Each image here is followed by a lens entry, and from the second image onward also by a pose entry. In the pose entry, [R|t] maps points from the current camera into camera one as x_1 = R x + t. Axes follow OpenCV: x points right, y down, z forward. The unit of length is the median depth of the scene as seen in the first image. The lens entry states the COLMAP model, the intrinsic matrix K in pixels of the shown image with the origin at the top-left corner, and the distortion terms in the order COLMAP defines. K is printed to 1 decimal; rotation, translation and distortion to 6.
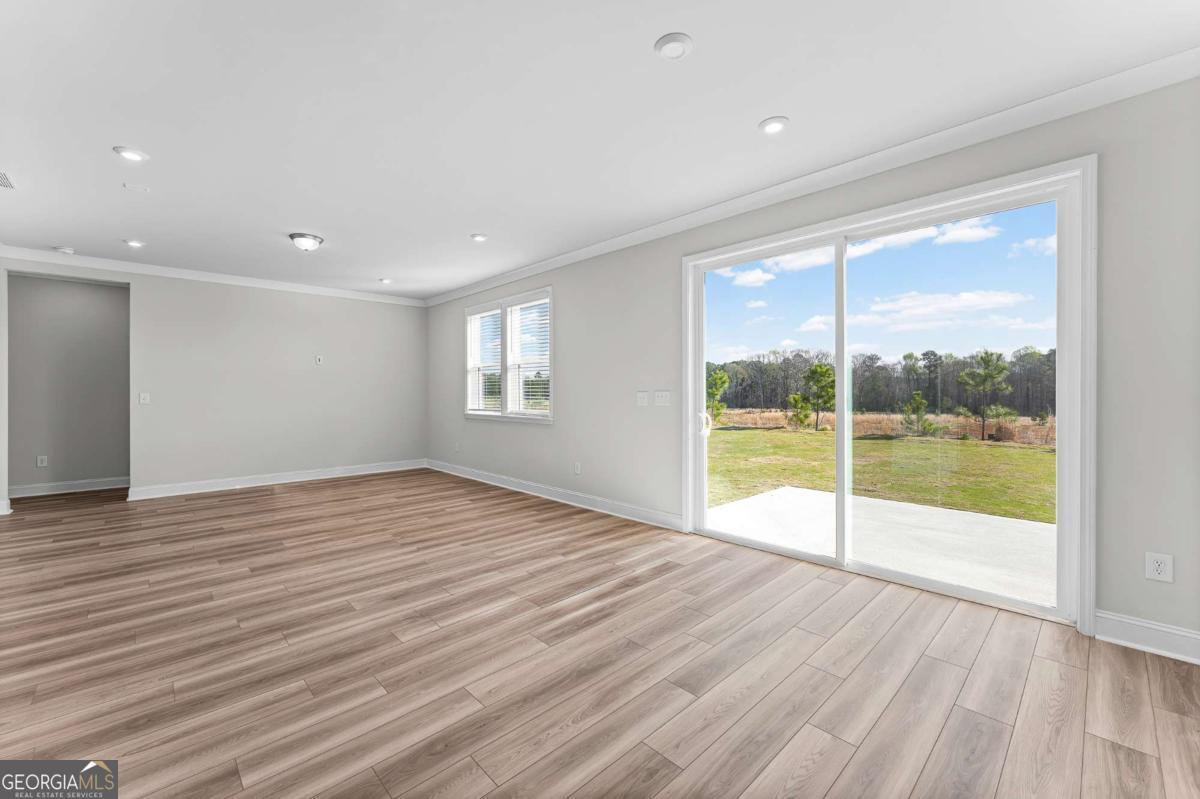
lens RADIAL K [[481.5, 0, 593.4], [0, 481.5, 396.9], [0, 0, 1]] dist [-0.001202, -0.000077]
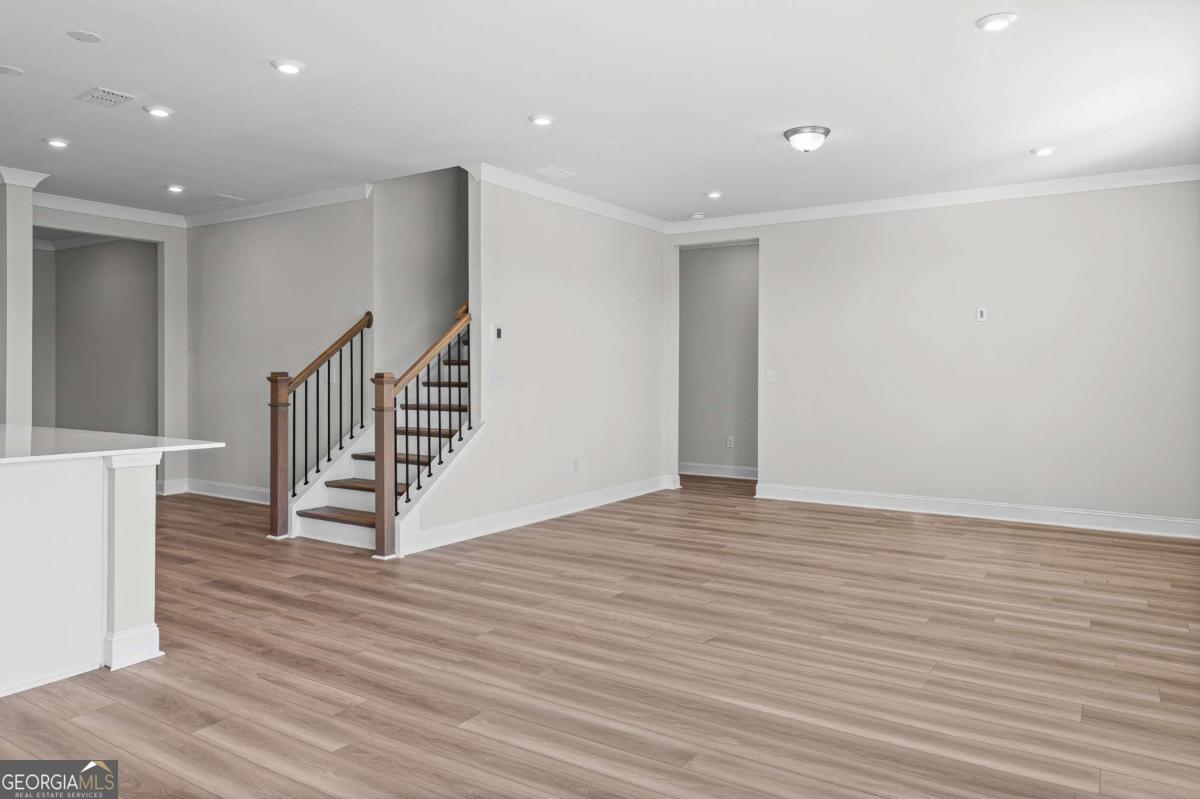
lens RADIAL K [[803.6, 0, 593.8], [0, 803.6, 387.1], [0, 0, 1]] dist [-0.000892, 0.000308]
pose [[0.233450, 0.025798, -0.972027, 0.607030], [-0.012699, 0.999644, 0.023482, -0.012069], [0.972286, 0.006862, 0.233694, 0.716726]]
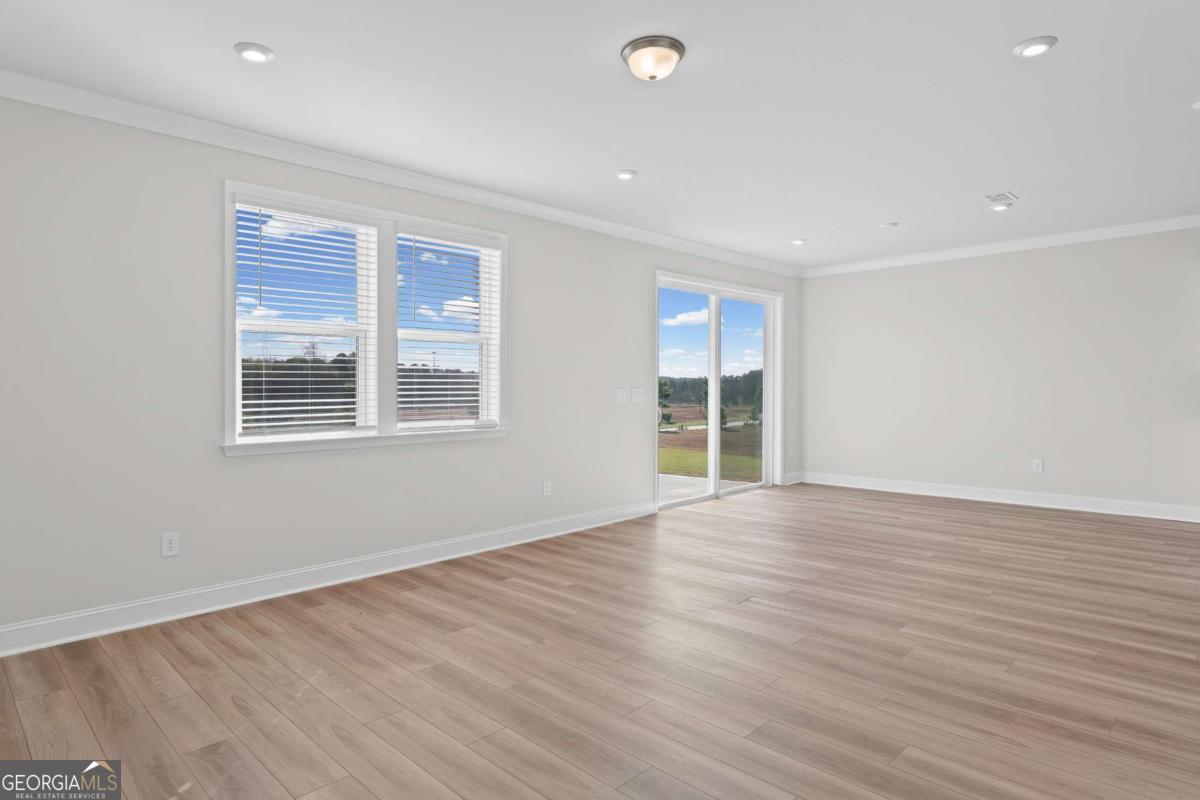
lens RADIAL K [[658.6, 0, 604.4], [0, 658.6, 397.8], [0, 0, 1]] dist [0.004983, 0.001379]
pose [[-0.043083, -0.007404, 0.999044, -1.861907], [0.021138, 0.999742, 0.008320, -0.005668], [-0.998848, 0.021477, -0.042915, 1.636688]]
